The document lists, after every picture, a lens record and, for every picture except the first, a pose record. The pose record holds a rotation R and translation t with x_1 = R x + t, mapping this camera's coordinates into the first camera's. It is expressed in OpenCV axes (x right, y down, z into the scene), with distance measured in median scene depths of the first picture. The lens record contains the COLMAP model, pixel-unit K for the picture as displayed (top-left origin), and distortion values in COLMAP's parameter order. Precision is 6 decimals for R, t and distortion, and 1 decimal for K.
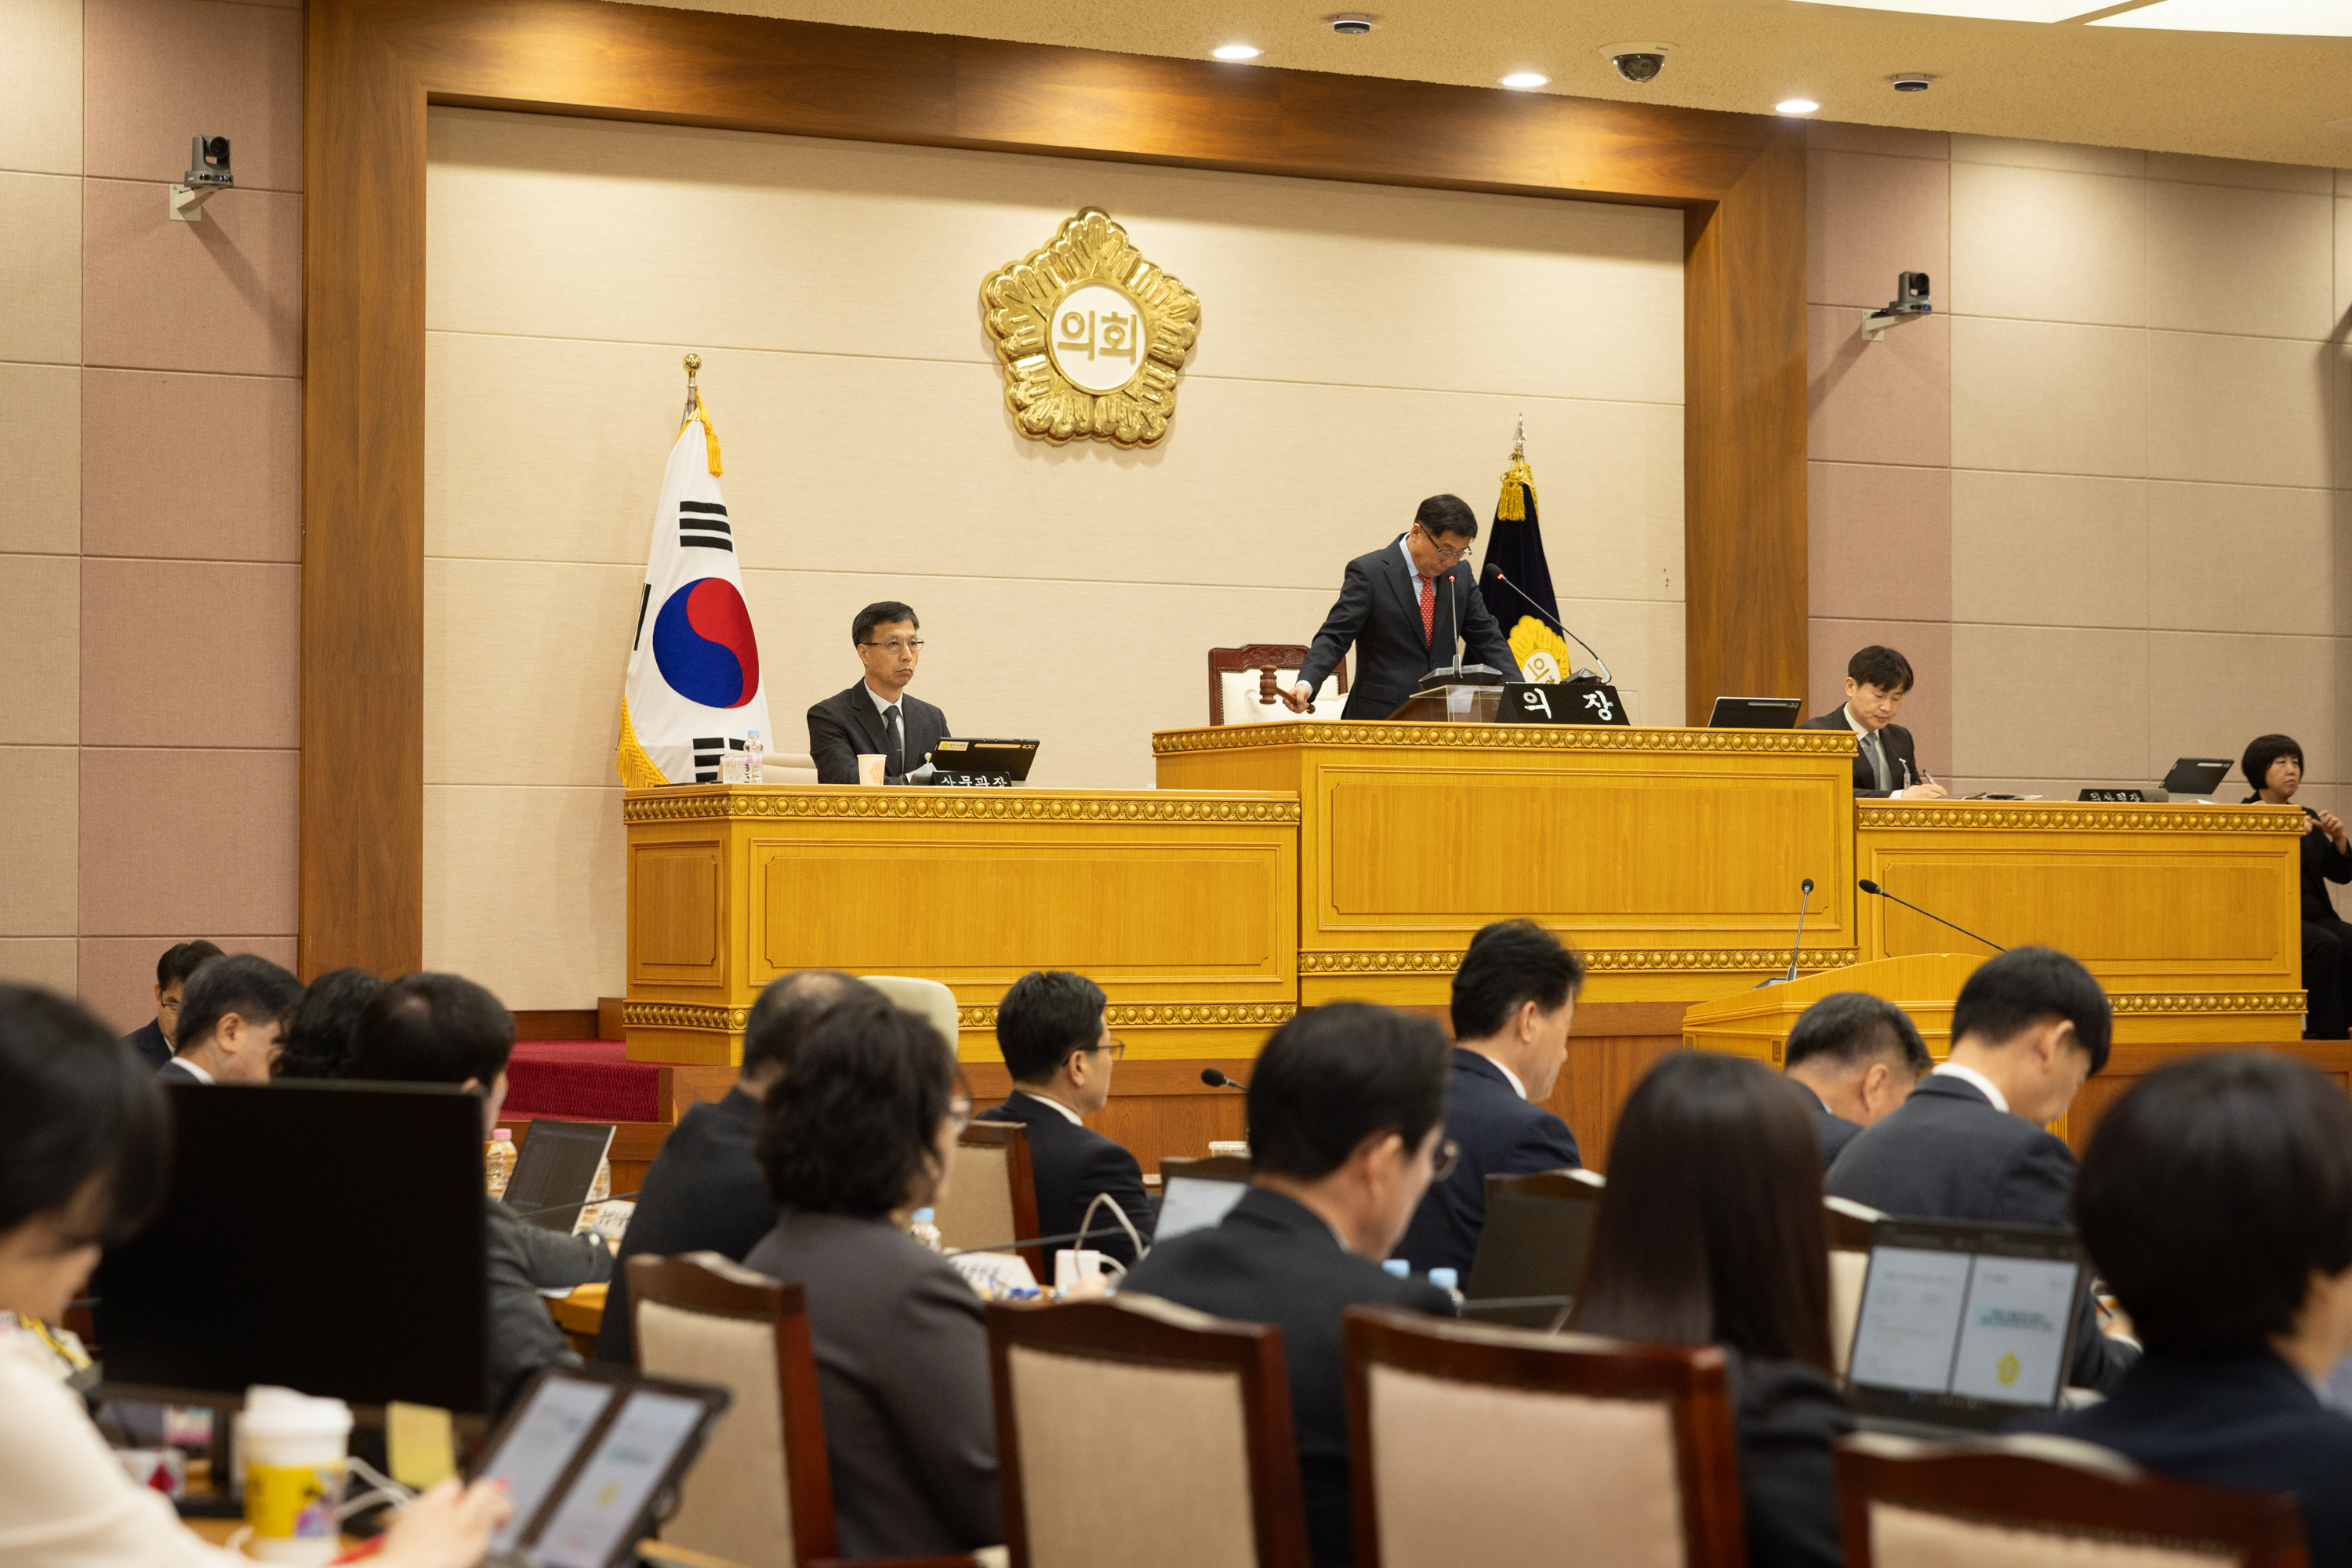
lens RADIAL K [[4994.6, 0, 1124.2], [0, 4994.6, 796.1], [0, 0, 1]] dist [0.063237, 0.000000]
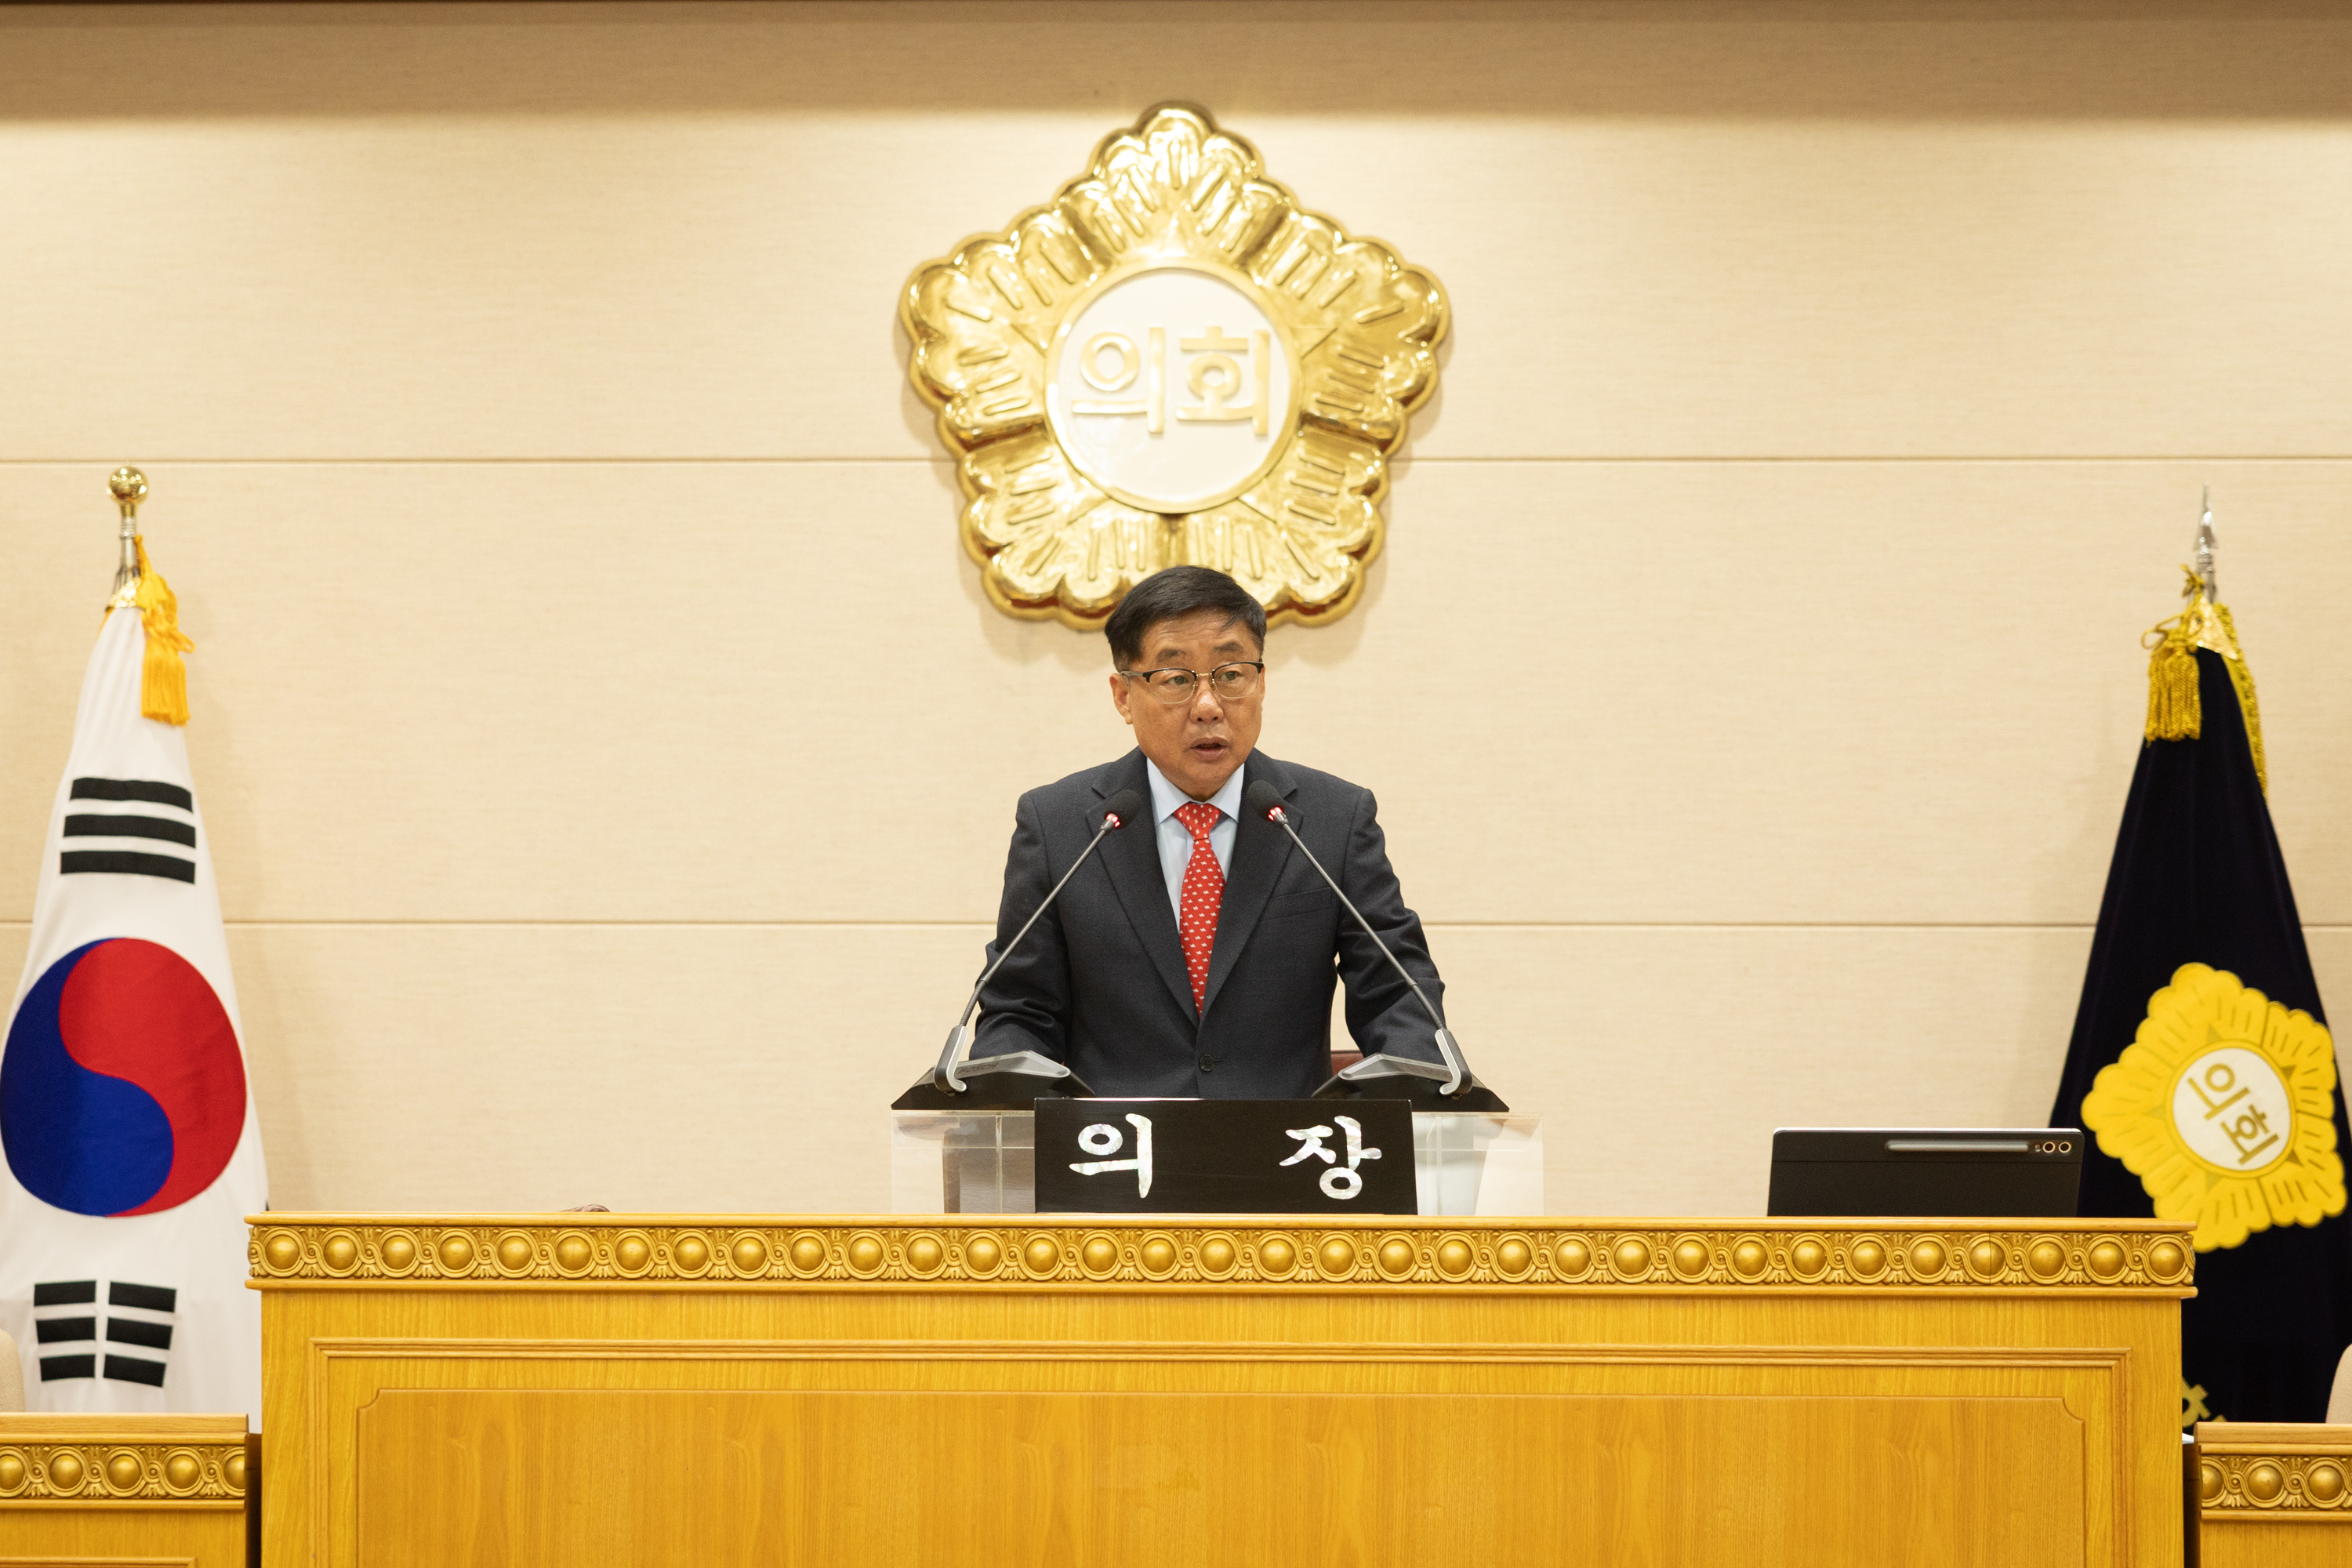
lens RADIAL K [[5443.1, 0, 834.6], [0, 5443.1, 1245.0], [0, 0, 1]] dist [0.040010, 0.000000]
pose [[0.857310, -0.015539, -0.514566, 0.243055], [0.005792, 0.999772, -0.020543, -0.004240], [0.514768, 0.014631, 0.857205, 0.614978]]
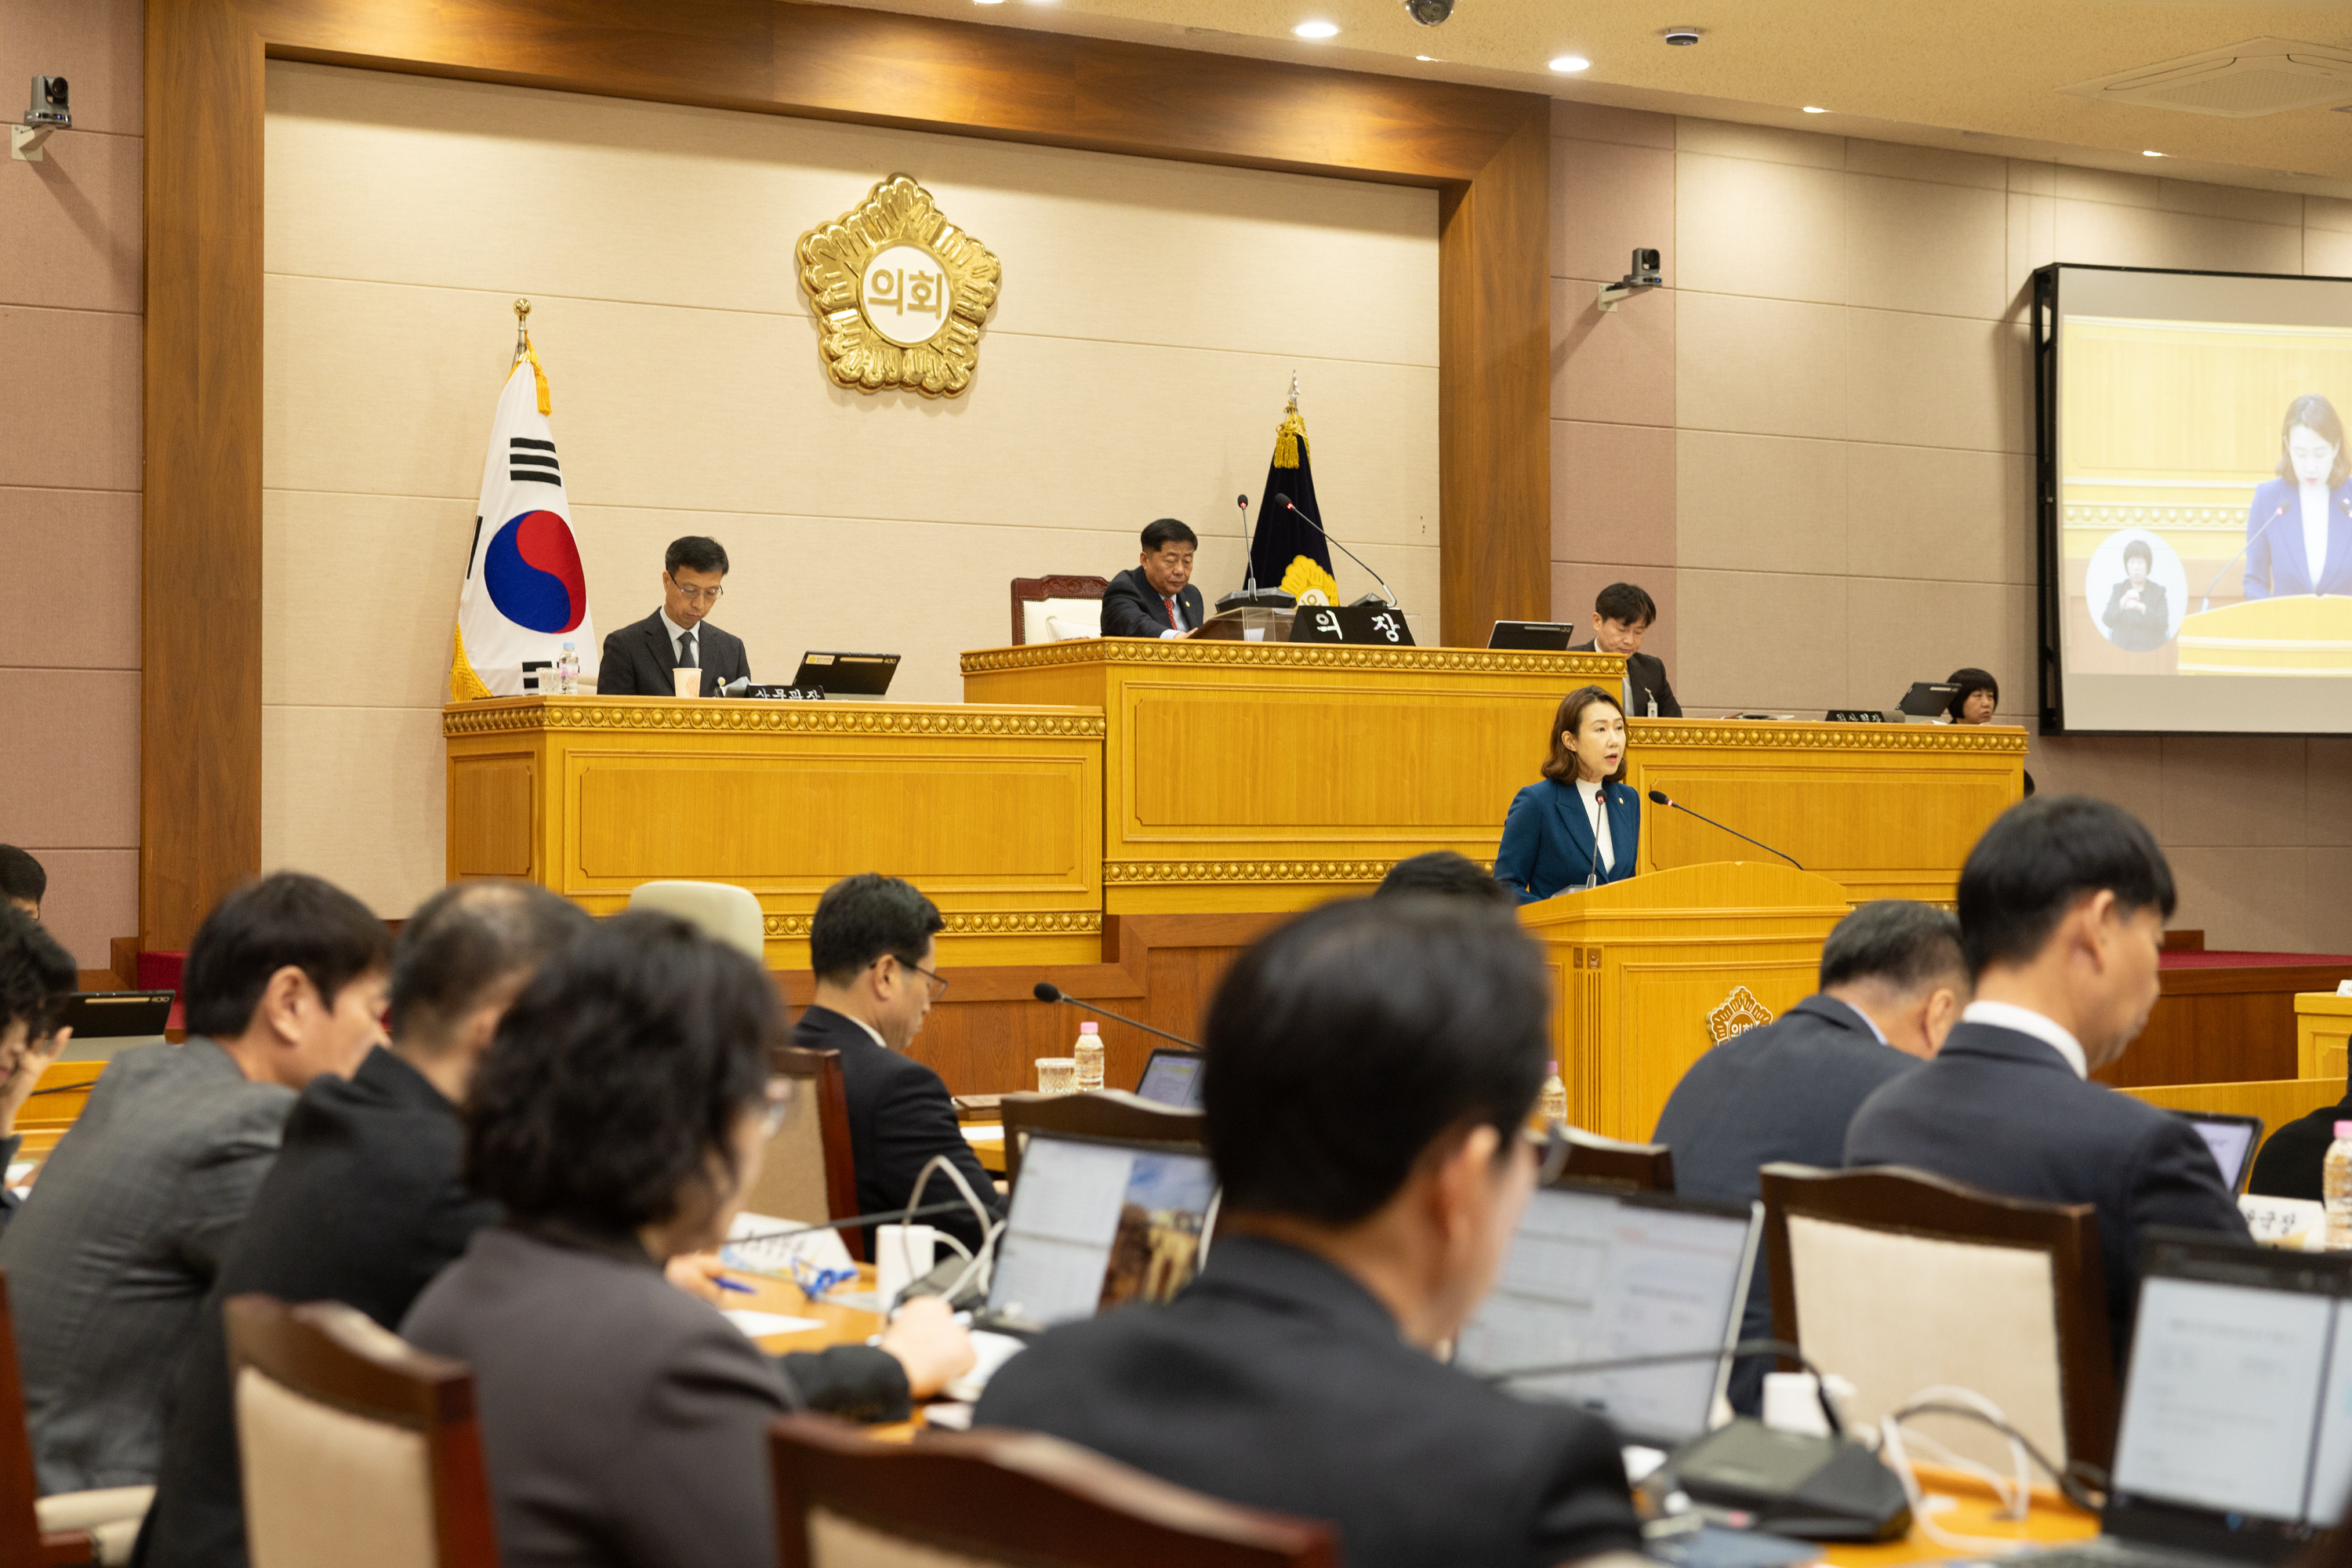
lens RADIAL K [[3871.4, 0, 1139.3], [0, 3871.4, 792.9], [0, 0, 1]] dist [0.040804, 0.000000]
pose [[0.998335, 0.000256, 0.057685, -0.003507], [-0.000852, 0.999947, 0.010302, 0.007723], [-0.057679, -0.010334, 0.998282, 0.178597]]
